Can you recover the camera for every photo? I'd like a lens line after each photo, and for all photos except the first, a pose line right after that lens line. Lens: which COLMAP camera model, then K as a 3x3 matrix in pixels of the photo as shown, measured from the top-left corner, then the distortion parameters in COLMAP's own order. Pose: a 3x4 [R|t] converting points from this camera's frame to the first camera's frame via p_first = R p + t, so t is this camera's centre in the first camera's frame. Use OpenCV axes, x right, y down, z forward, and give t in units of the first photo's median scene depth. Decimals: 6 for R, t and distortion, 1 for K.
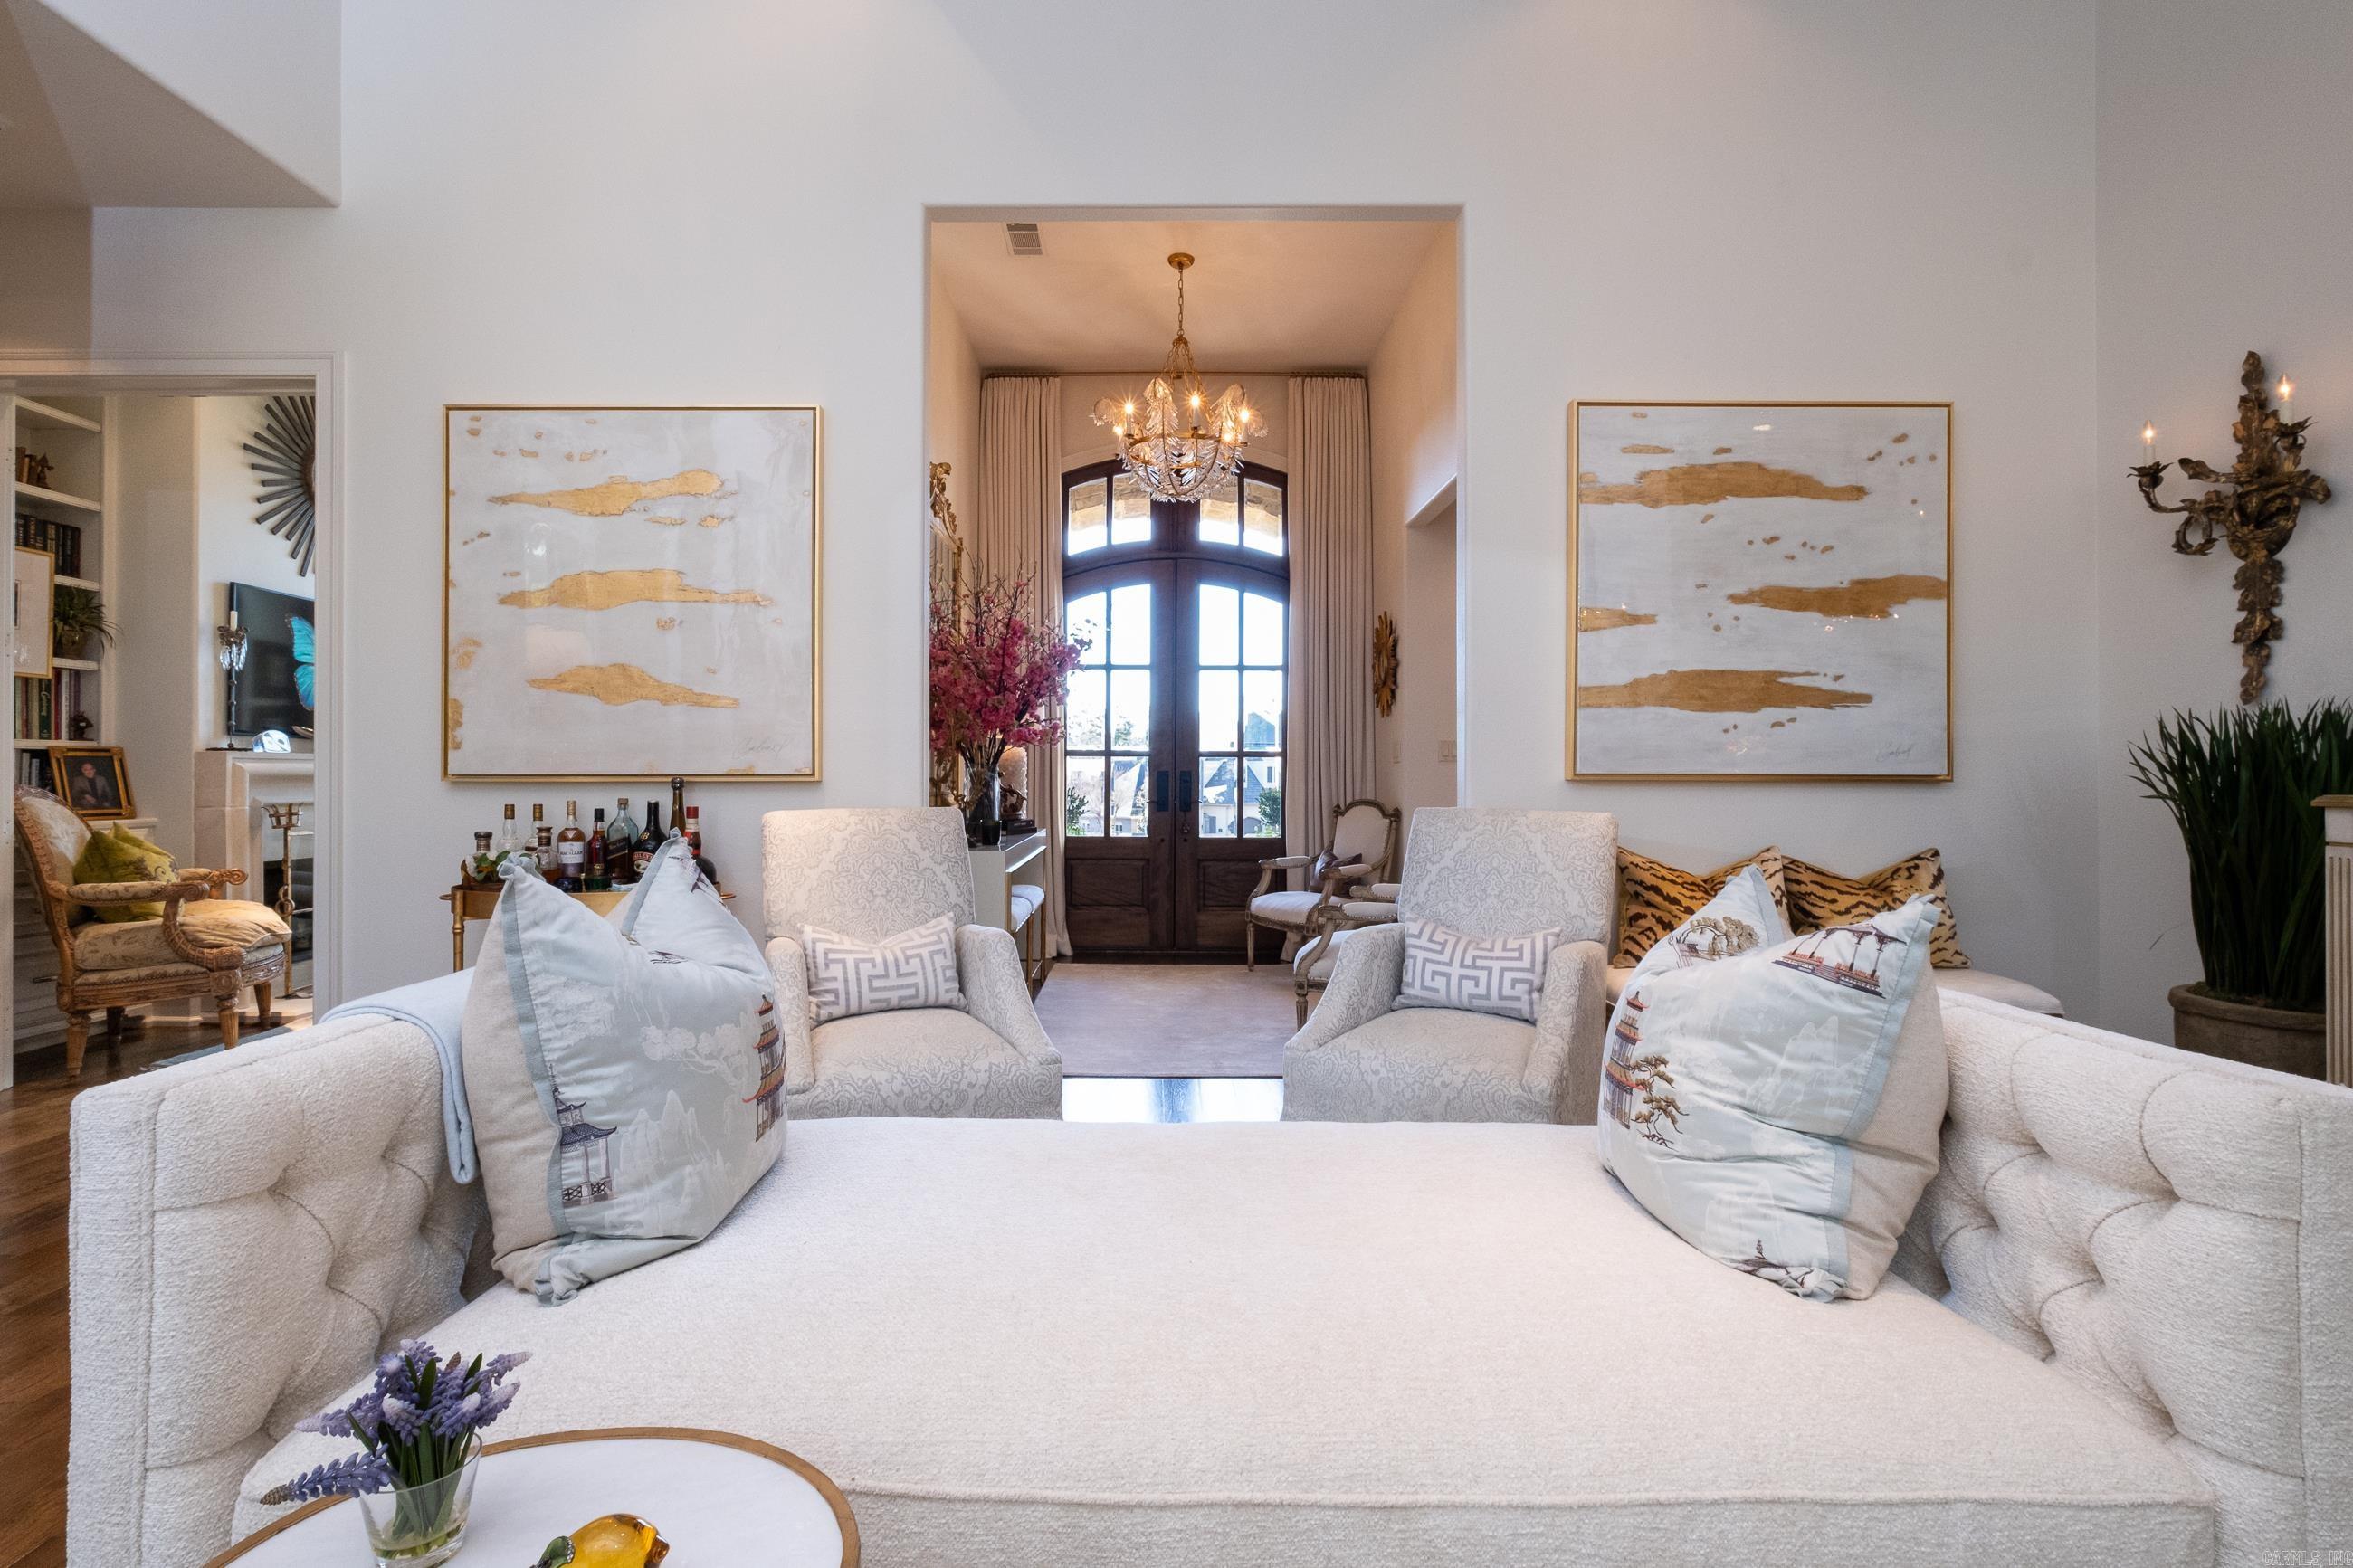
lens RADIAL K [[1075.0, 0, 1143.2], [0, 1075.0, 769.0], [0, 0, 1]] dist [-0.003577, 0.000317]
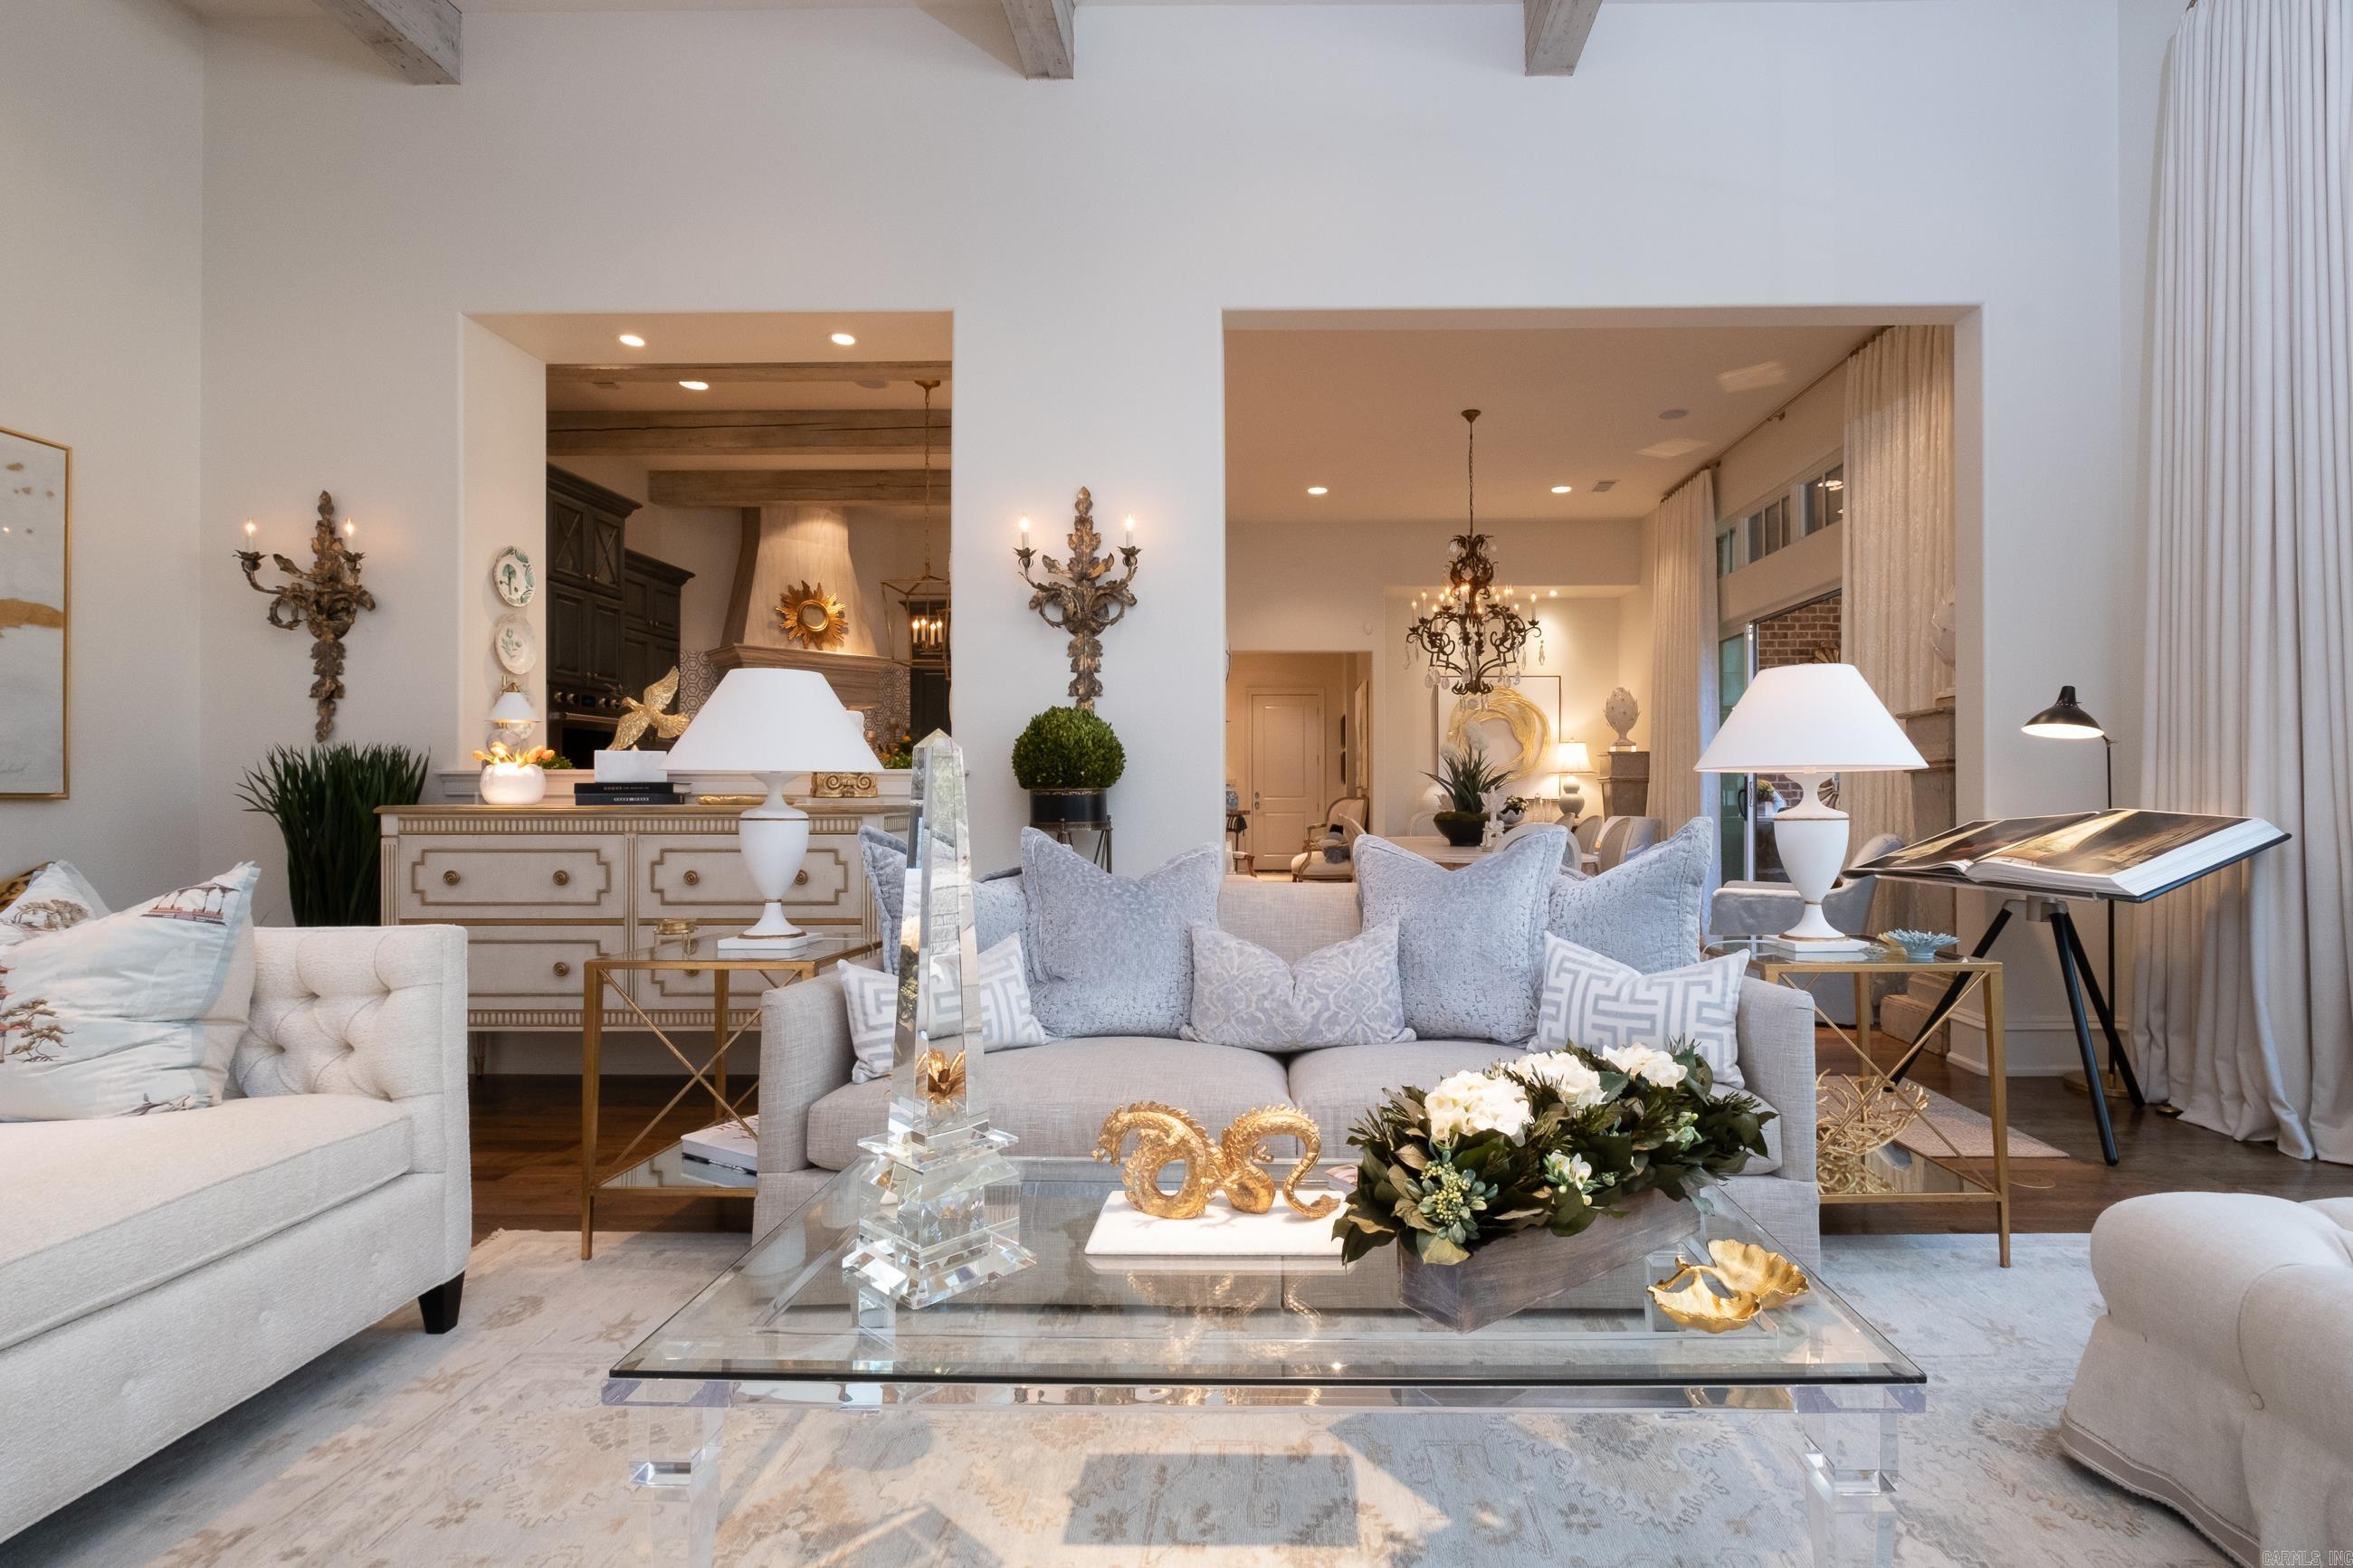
lens RADIAL K [[1102.4, 0, 1277.4], [0, 1102.4, 792.8], [0, 0, 1]] dist [-0.005231, -0.000068]
pose [[0.002447, -0.000199, 0.999997, -0.366086], [-0.003400, 0.999994, 0.000207, 0.000637], [-0.999991, -0.003401, 0.002446, -0.230921]]
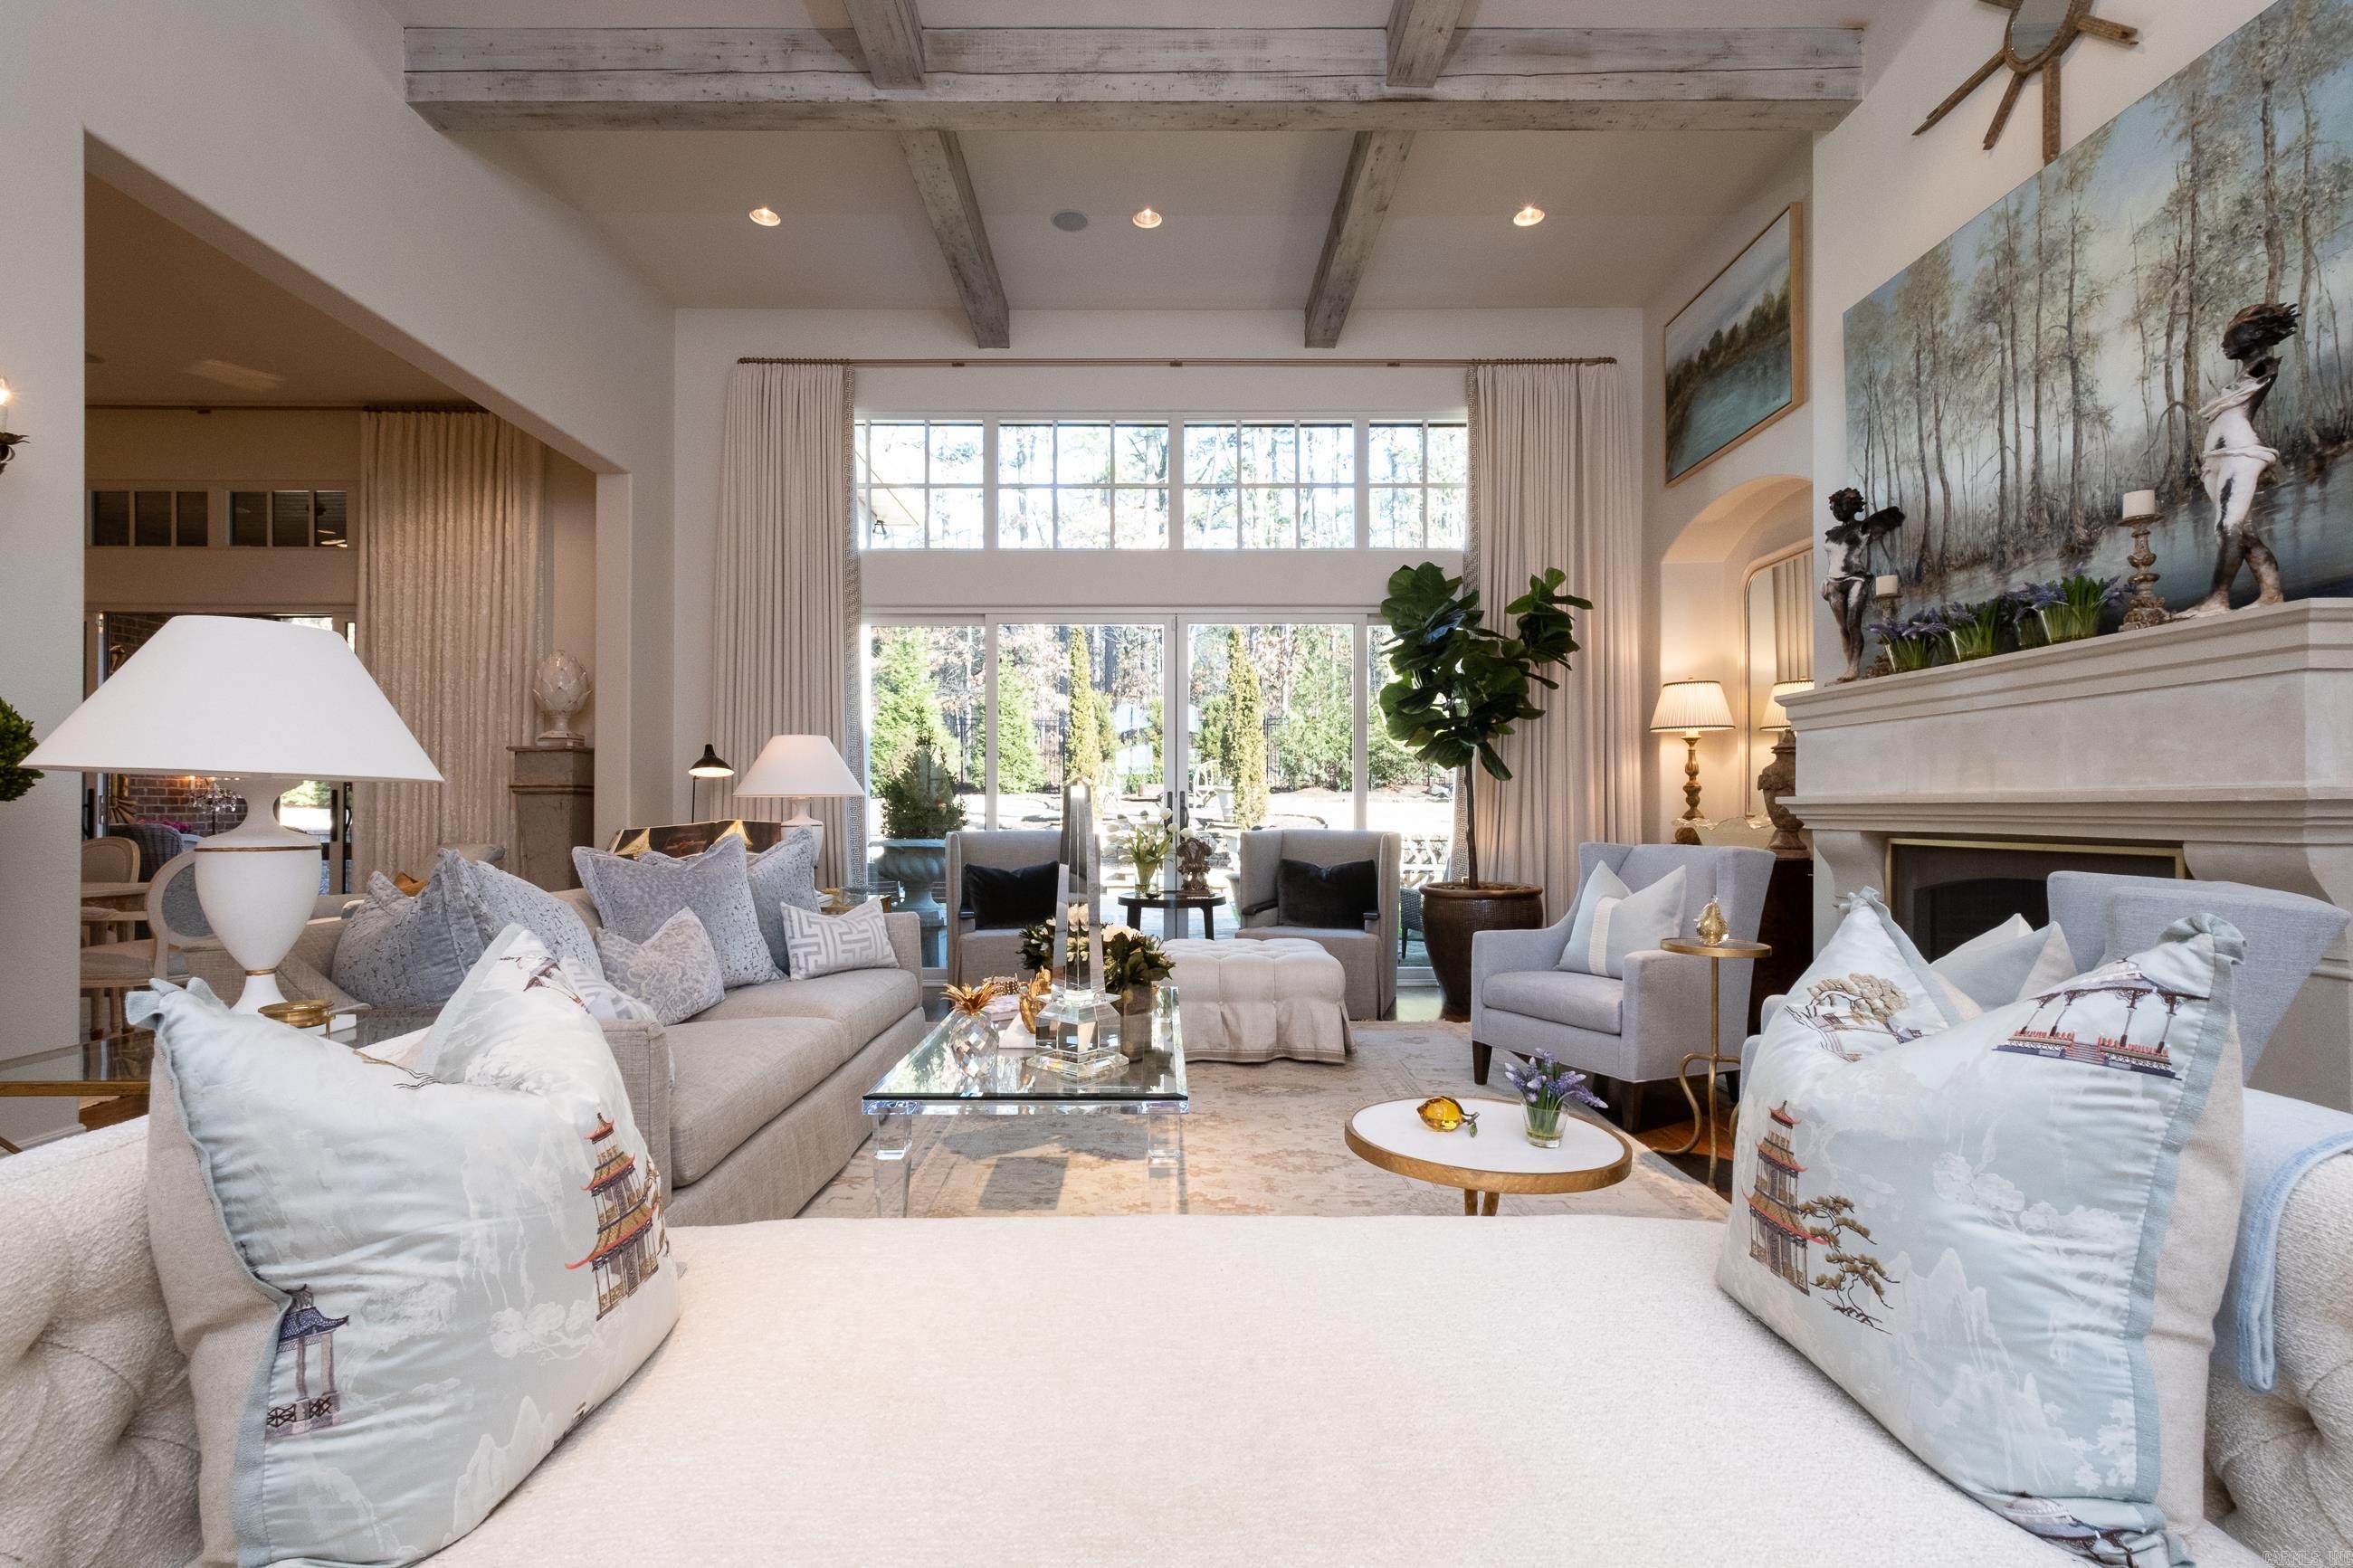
lens RADIAL K [[1038.0, 0, 1162.4], [0, 1038.0, 807.3], [0, 0, 1]] dist [0.001309, 0.000680]
pose [[-0.999972, -0.002728, -0.006941, 0.039001], [-0.002680, 0.999973, -0.006877, 0.003995], [0.006960, -0.006858, -0.999952, 0.735906]]
